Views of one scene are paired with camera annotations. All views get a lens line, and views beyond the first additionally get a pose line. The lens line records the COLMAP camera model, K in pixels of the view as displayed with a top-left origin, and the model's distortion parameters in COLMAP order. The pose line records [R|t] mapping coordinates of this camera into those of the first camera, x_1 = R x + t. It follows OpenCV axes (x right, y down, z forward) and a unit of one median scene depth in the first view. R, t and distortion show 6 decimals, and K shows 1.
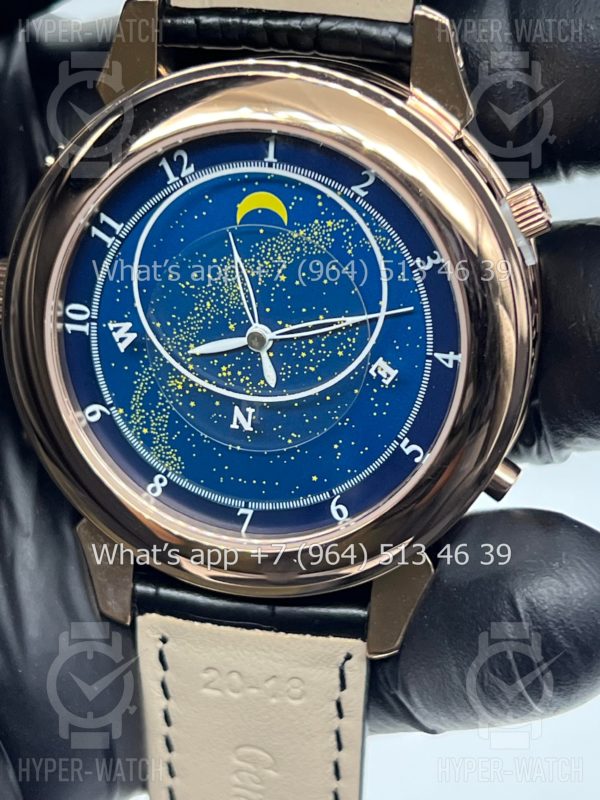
lens RADIAL K [[1864.7, 0, 302.4], [0, 1864.7, 395.1], [0, 0, 1]] dist [0.139925, 0.000000]
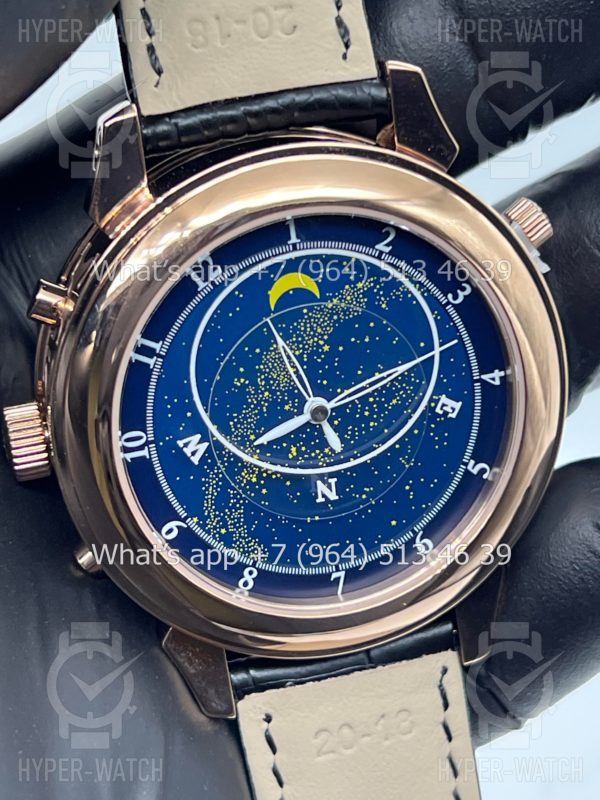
lens RADIAL K [[1864.7, 0, 308.0], [0, 1864.7, 405.9], [0, 0, 1]] dist [0.139925, 0.000000]
pose [[0.888567, -0.298384, 0.348447, -0.383678], [0.273728, 0.954387, 0.119239, -0.156470], [-0.368133, -0.010572, 0.929713, 0.051589]]
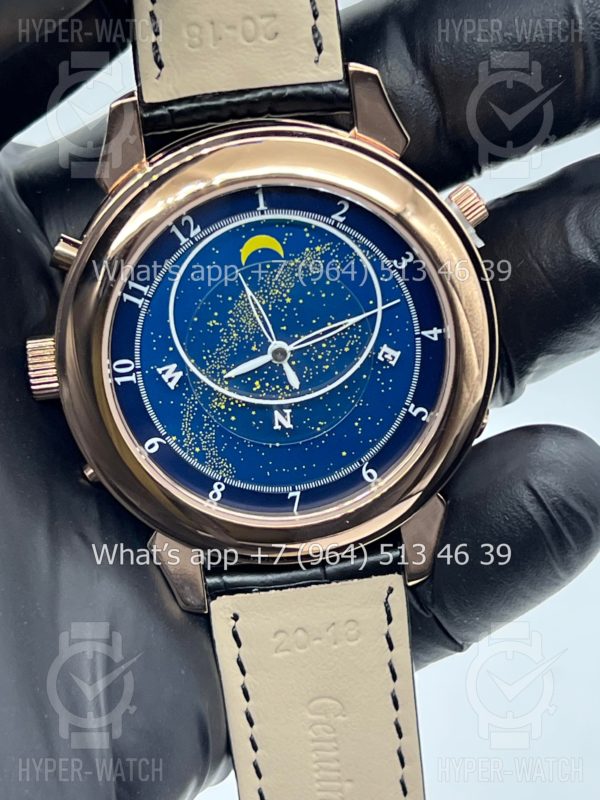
lens RADIAL K [[1864.7, 0, 291.7], [0, 1864.7, 398.6], [0, 0, 1]] dist [0.139925, 0.000000]
pose [[0.944175, -0.230388, 0.235489, -0.310828], [0.230666, 0.972665, 0.026759, -0.031944], [-0.235217, 0.029054, 0.971509, -0.189698]]
